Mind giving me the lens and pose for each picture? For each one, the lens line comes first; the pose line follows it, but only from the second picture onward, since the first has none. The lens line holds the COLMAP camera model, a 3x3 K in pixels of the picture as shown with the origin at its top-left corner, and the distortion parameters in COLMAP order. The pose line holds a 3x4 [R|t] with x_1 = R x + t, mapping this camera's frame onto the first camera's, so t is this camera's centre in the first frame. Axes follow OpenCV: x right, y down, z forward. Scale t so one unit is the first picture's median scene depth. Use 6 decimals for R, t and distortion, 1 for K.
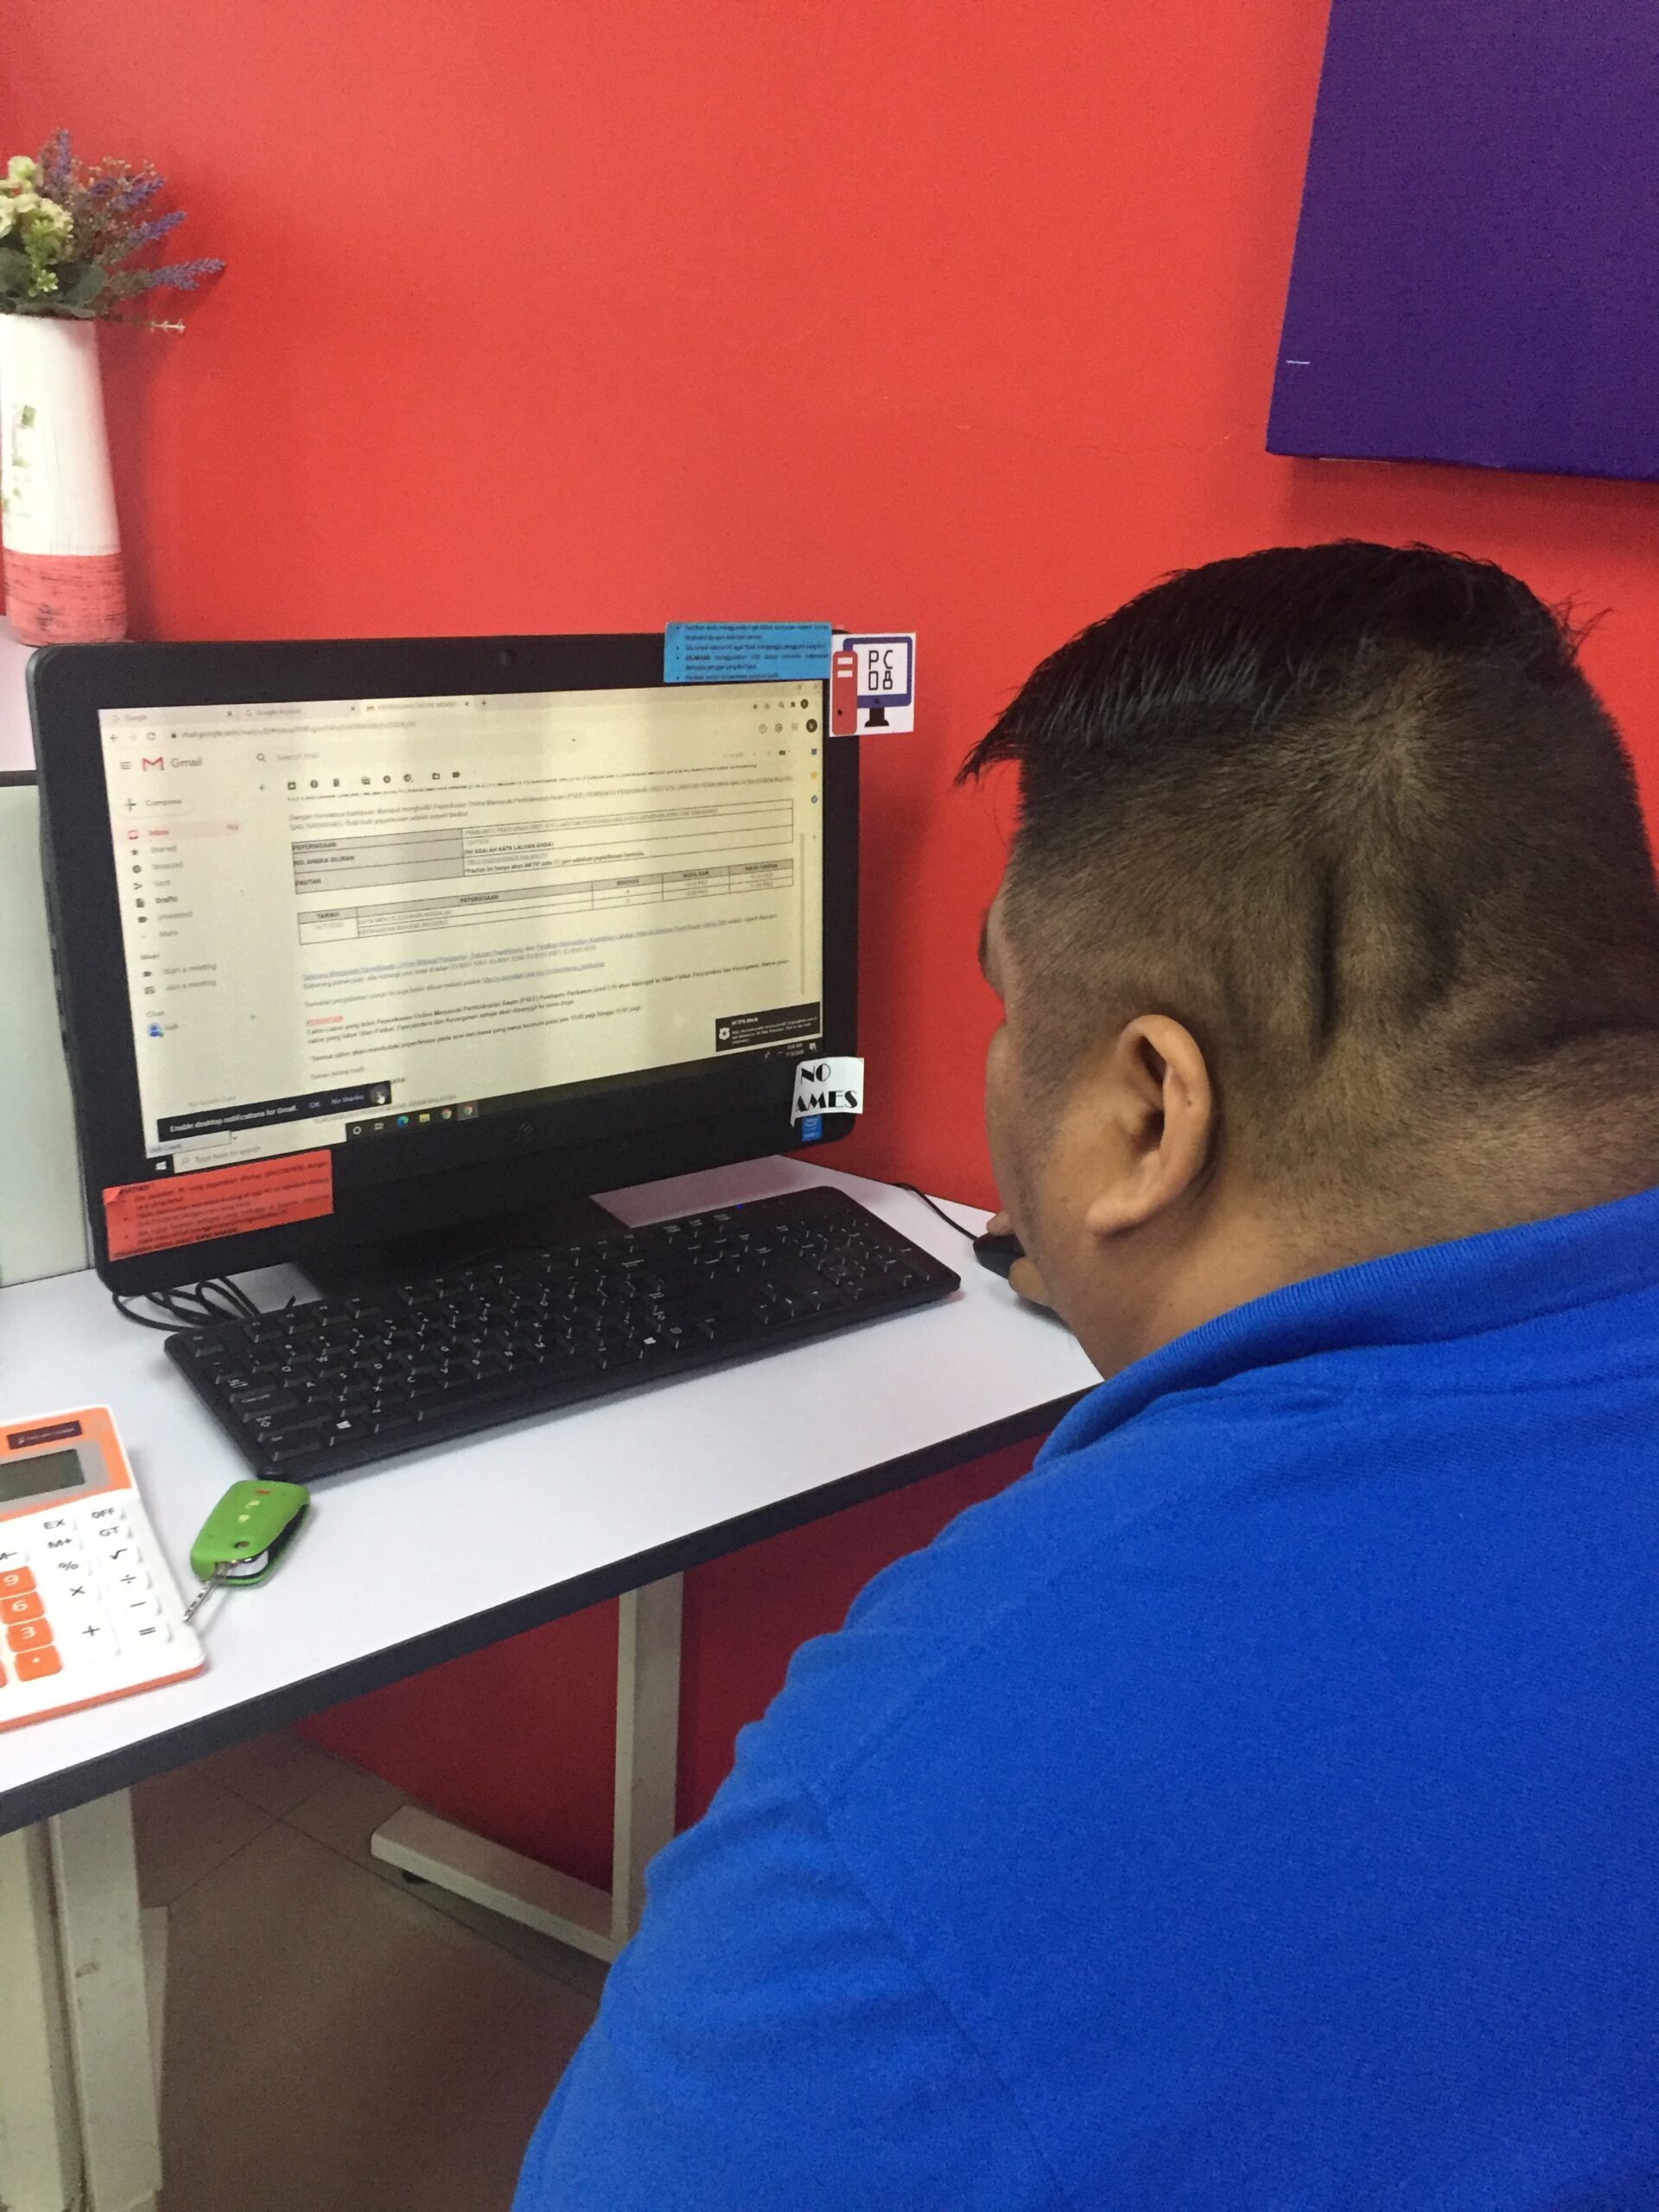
lens RADIAL K [[1898.8, 0, 827.0], [0, 1898.8, 1095.0], [0, 0, 1]] dist [0.068666, -0.087032]
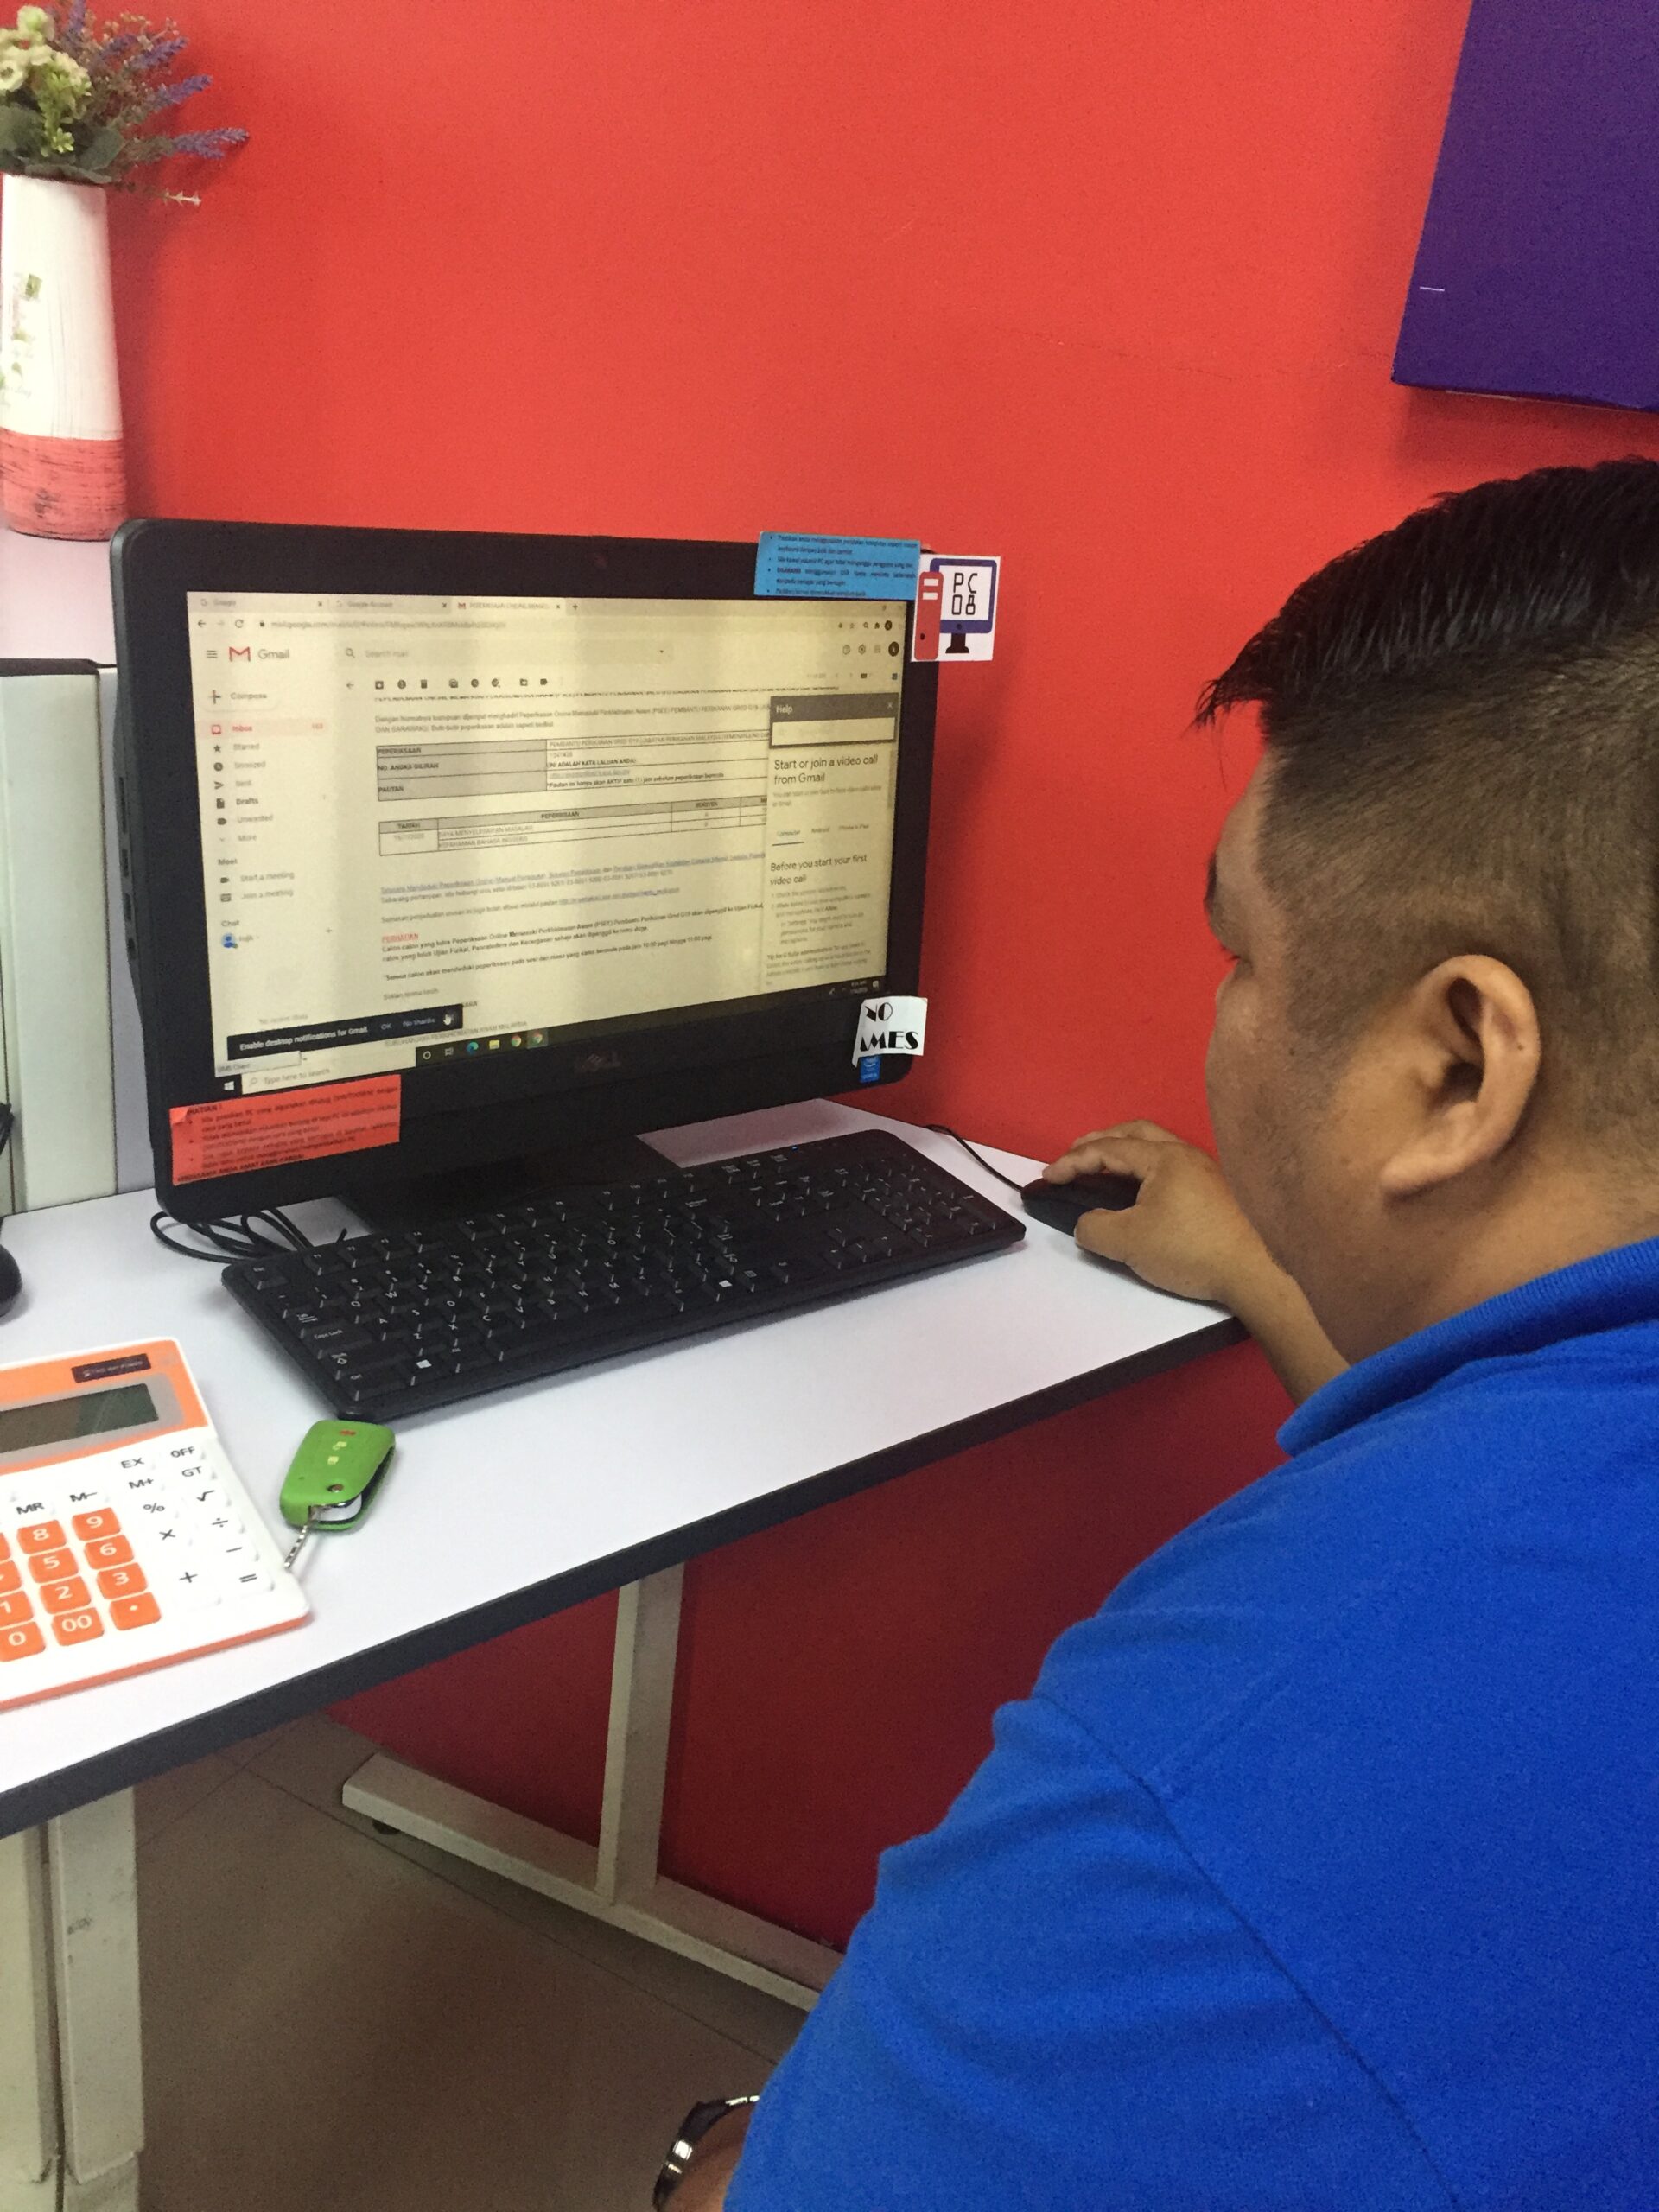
lens RADIAL K [[1898.8, 0, 827.0], [0, 1898.8, 1095.0], [0, 0, 1]] dist [0.068666, -0.087032]
pose [[0.997722, 0.028454, 0.061158, -0.103573], [-0.029976, 0.999260, 0.024120, 0.009353], [-0.060427, -0.025898, 0.997837, 0.041632]]
